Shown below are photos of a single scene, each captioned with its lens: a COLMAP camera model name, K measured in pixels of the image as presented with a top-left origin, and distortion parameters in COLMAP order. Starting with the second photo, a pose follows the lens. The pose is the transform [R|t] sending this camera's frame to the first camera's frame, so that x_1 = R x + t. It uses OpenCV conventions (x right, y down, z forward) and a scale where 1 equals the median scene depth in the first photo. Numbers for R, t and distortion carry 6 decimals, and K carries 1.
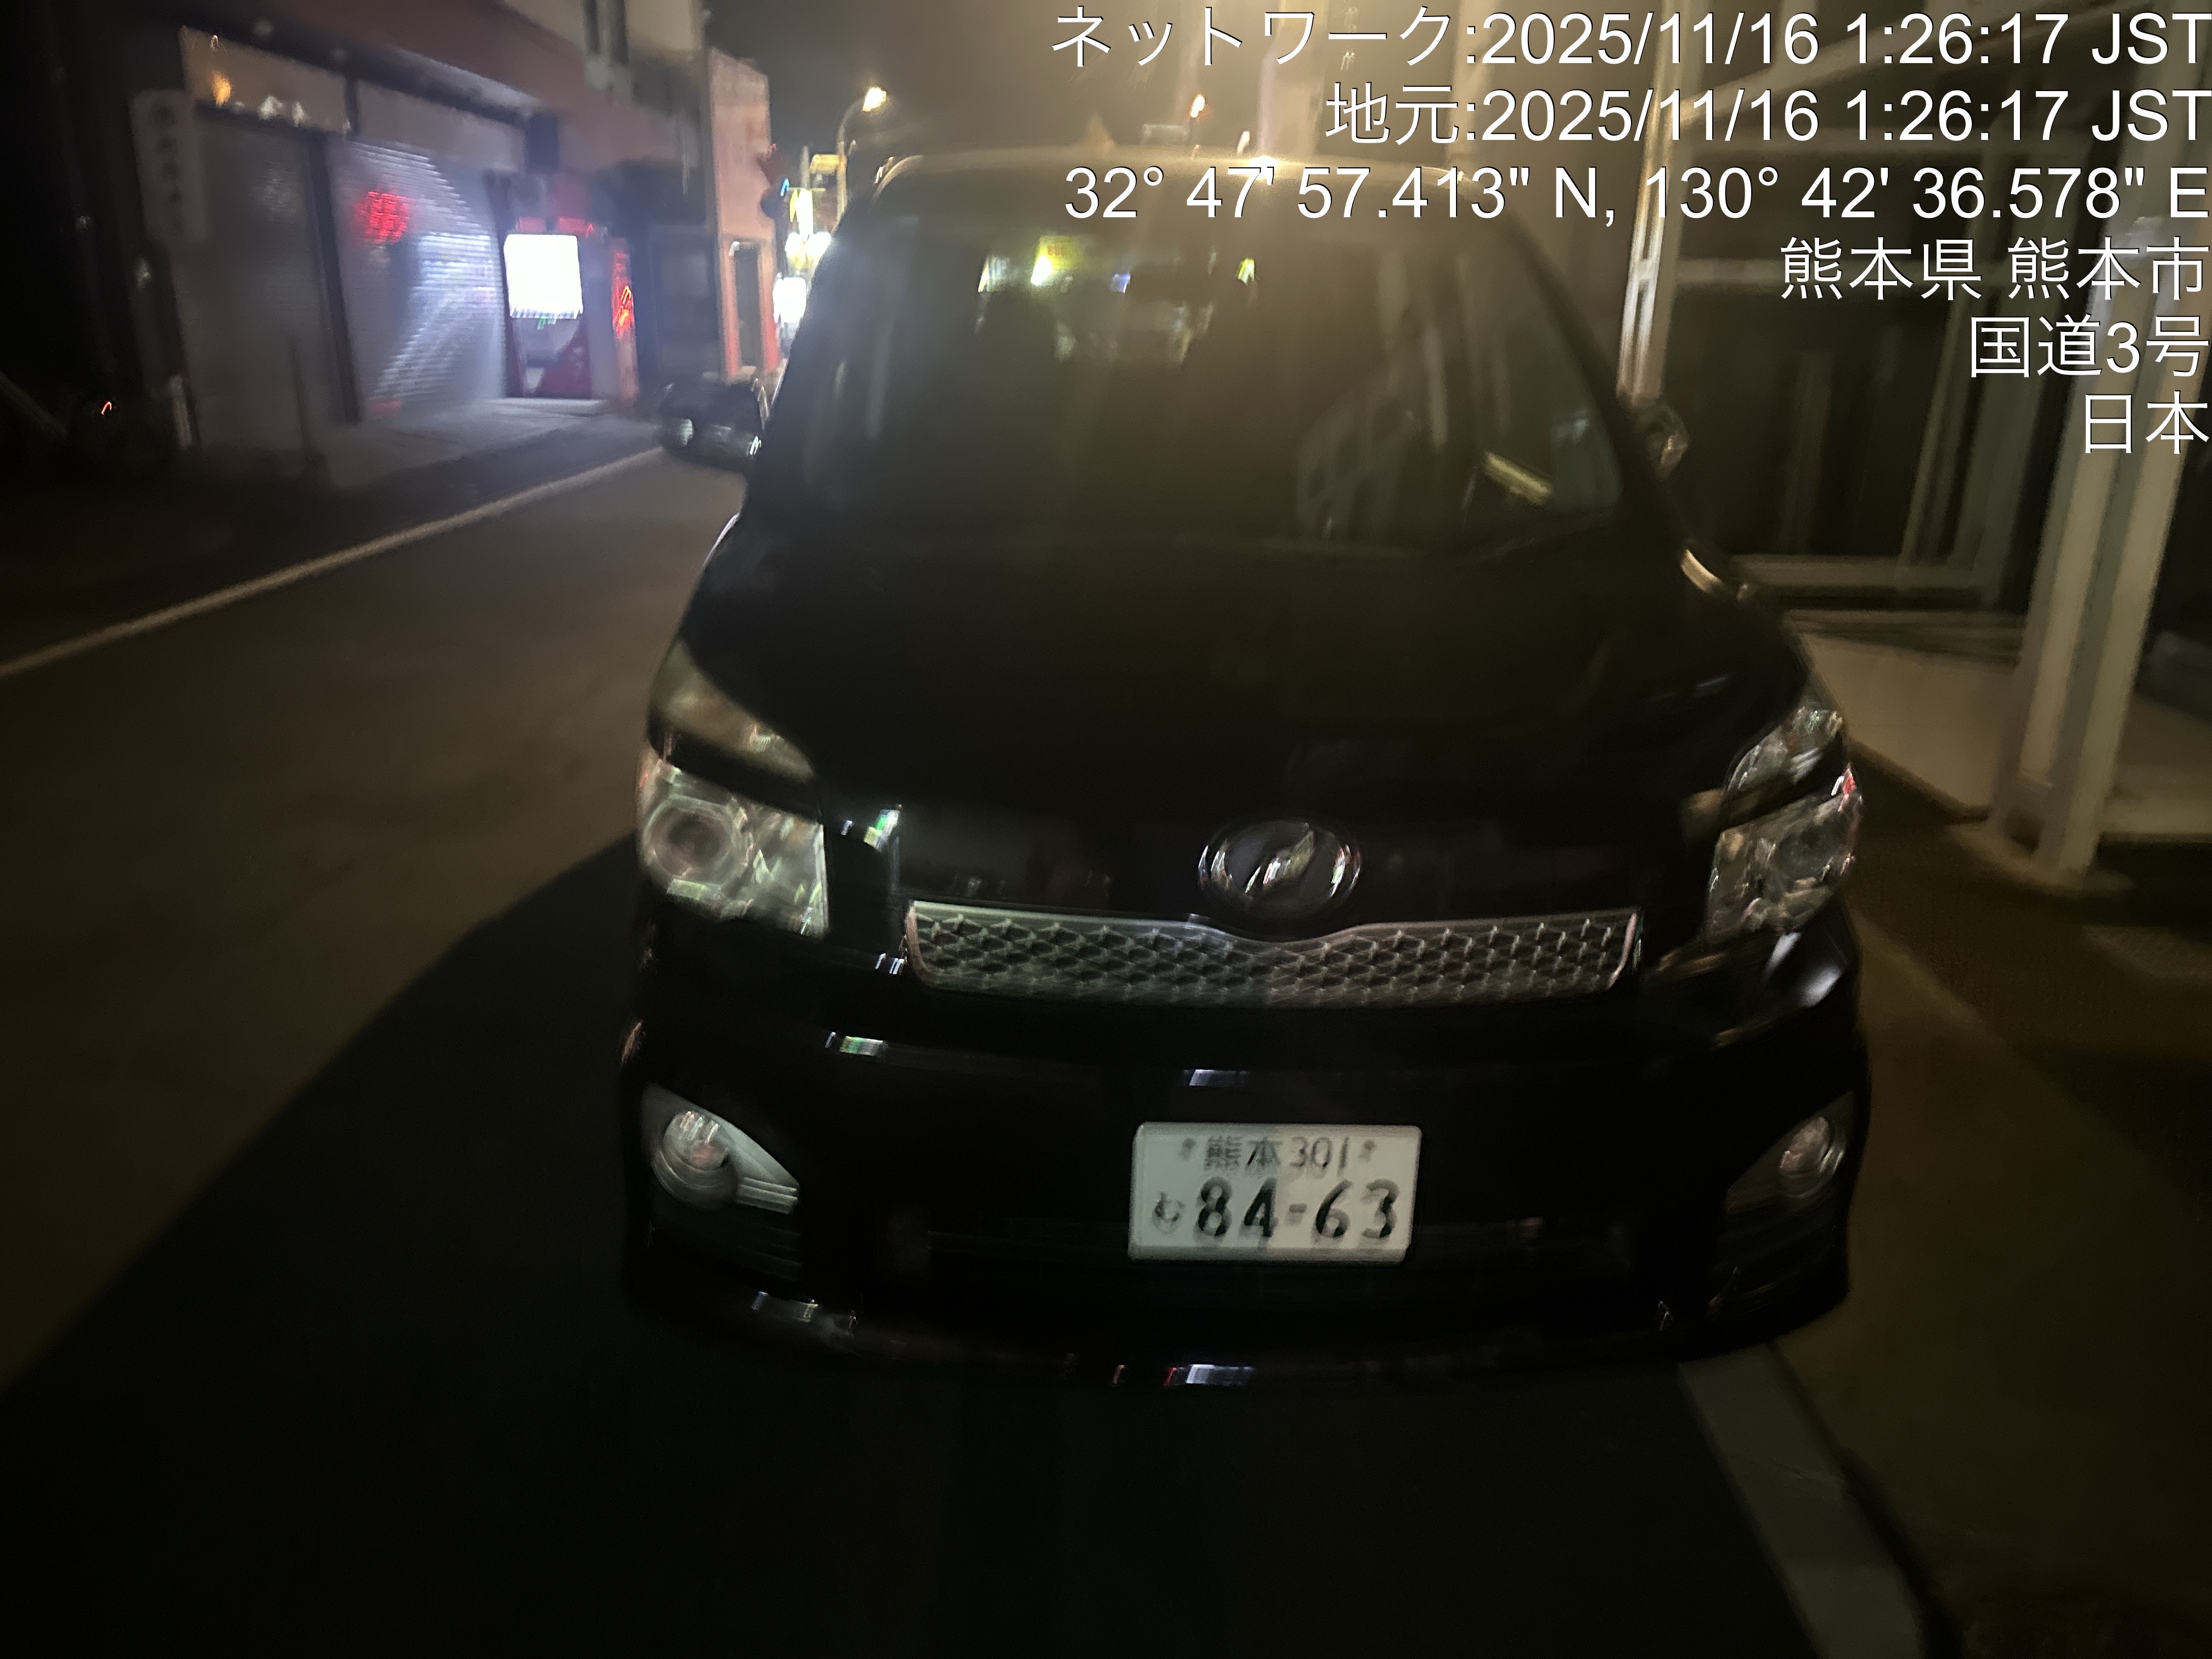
lens RADIAL K [[1551.3, 0, 1103.3], [0, 1551.3, 828.7], [0, 0, 1]] dist [0.005425, 0.003281]
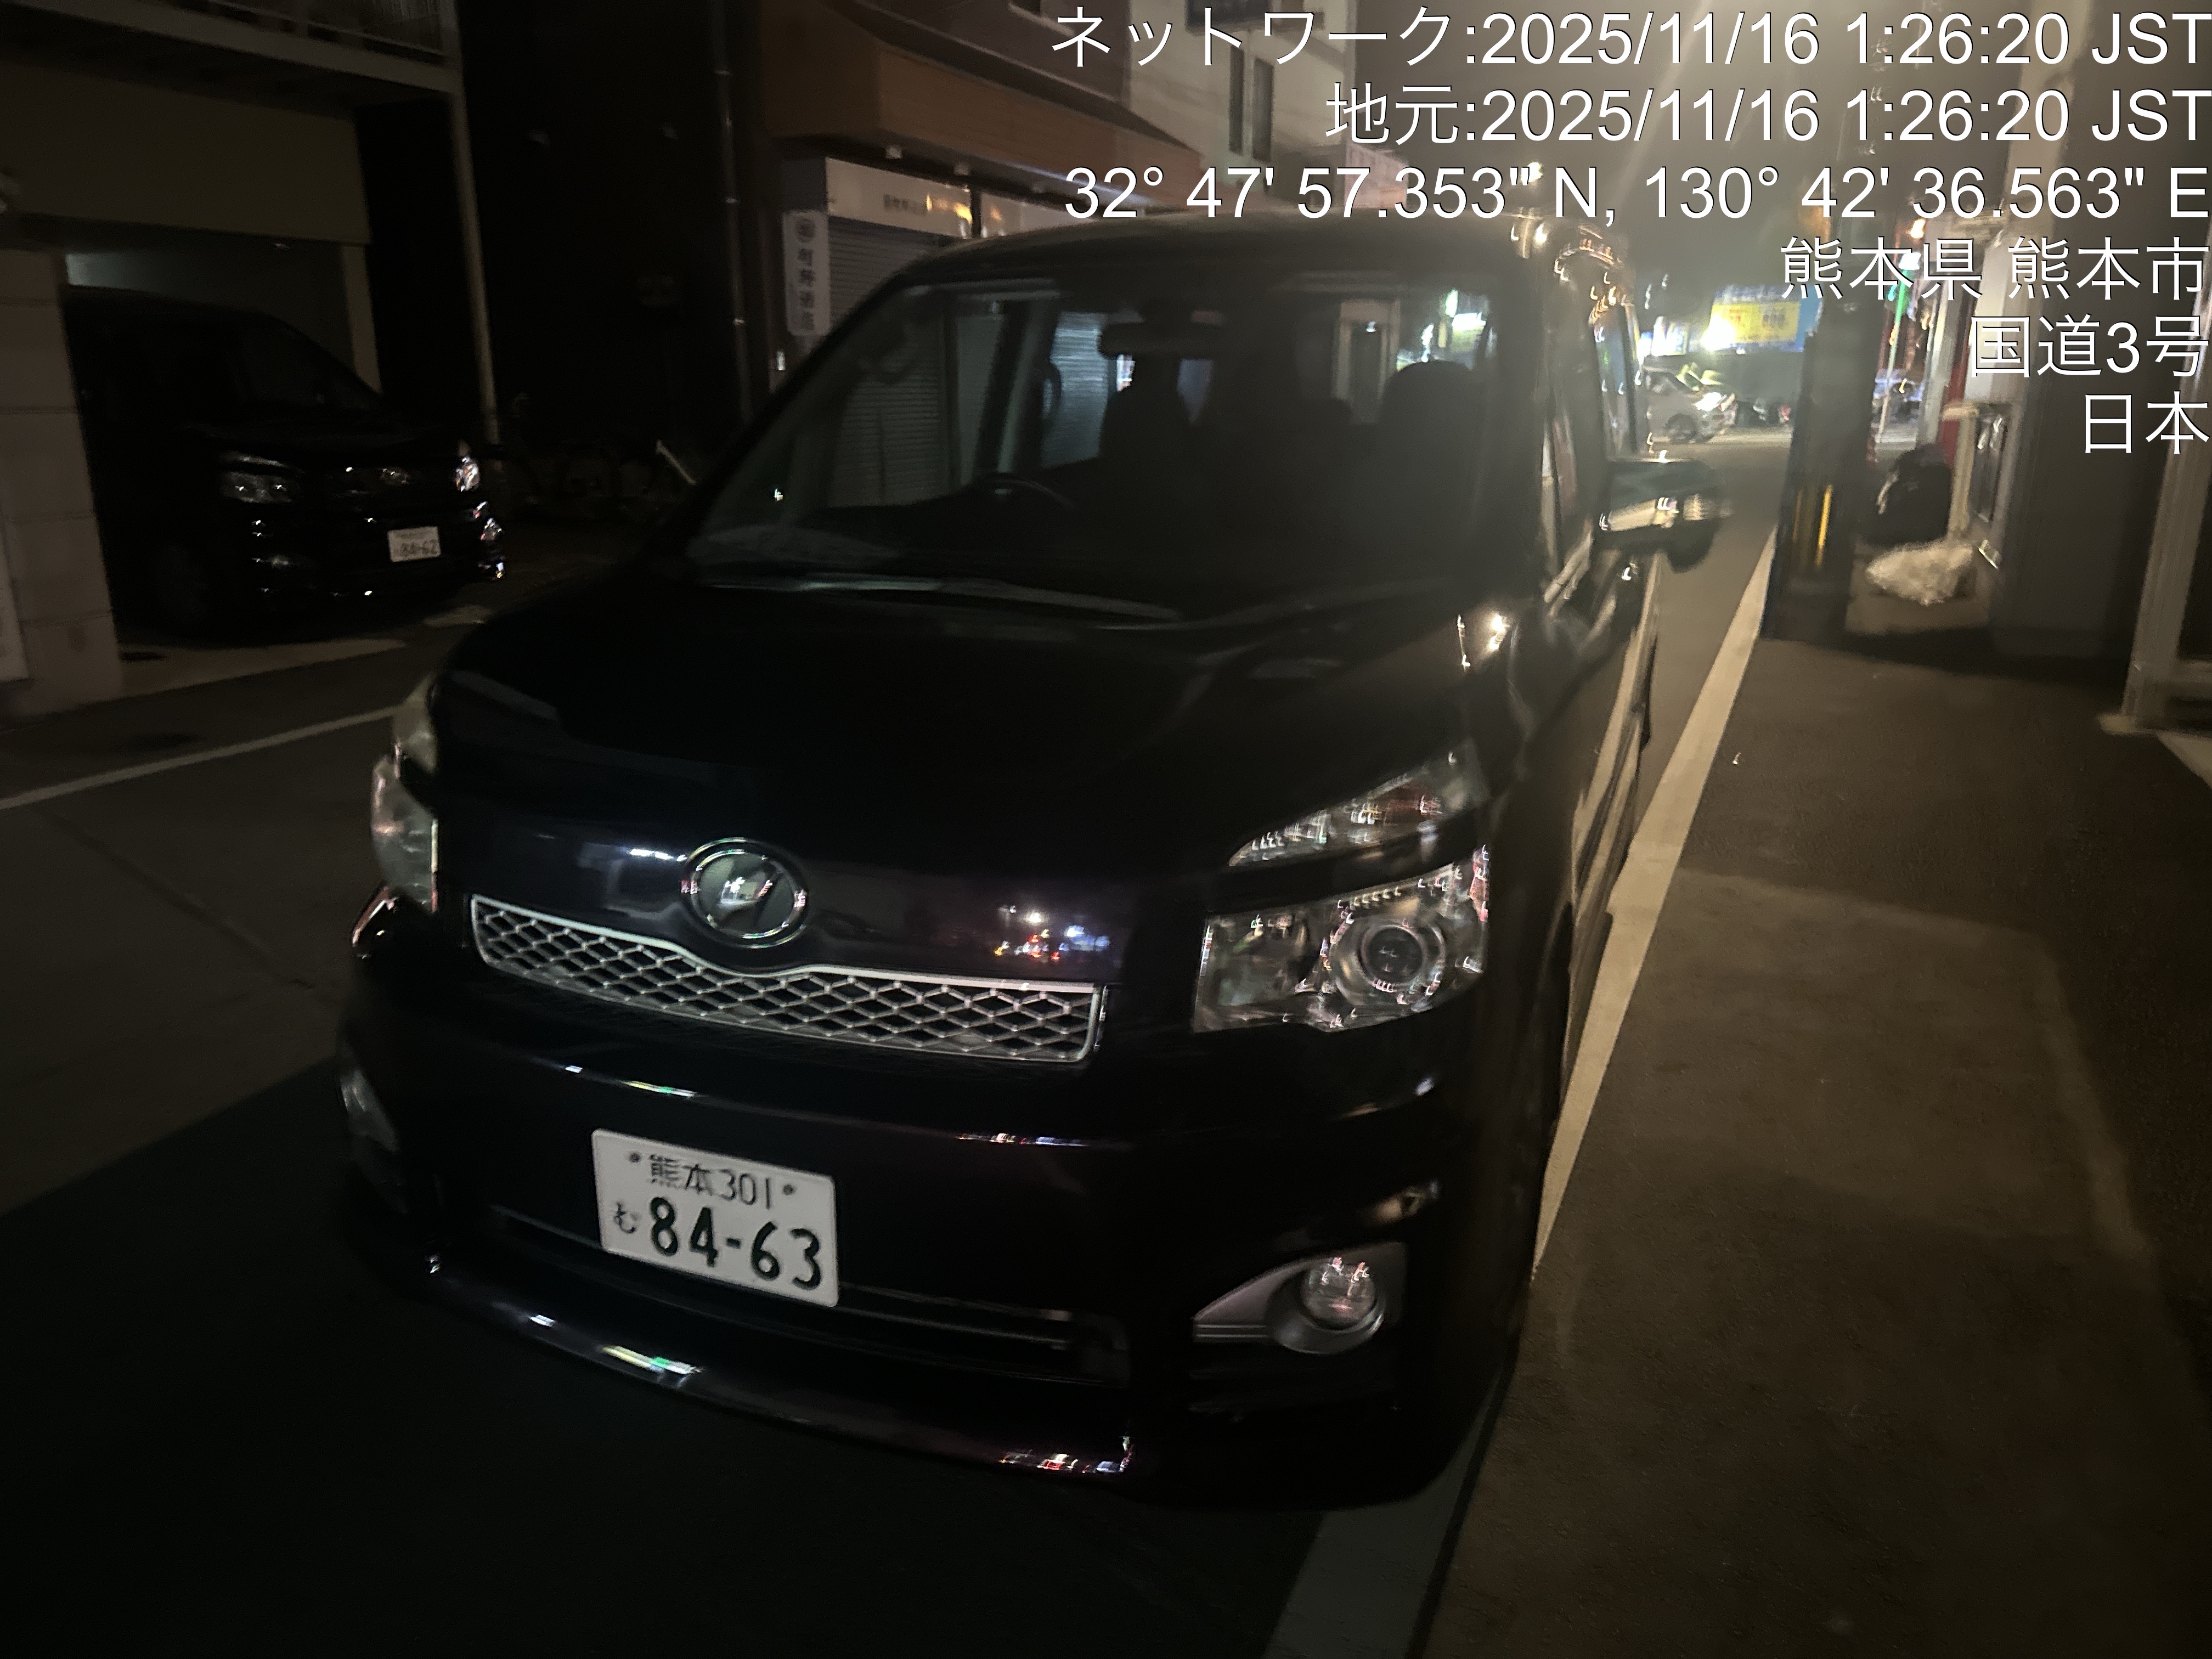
lens RADIAL K [[1551.3, 0, 1103.2], [0, 1551.3, 828.1], [0, 0, 1]] dist [0.005425, 0.003281]
pose [[0.928343, 0.089496, -0.360791, 0.682505], [-0.106093, 0.994005, -0.026417, -0.017383], [0.356264, 0.062801, 0.932273, 0.136674]]
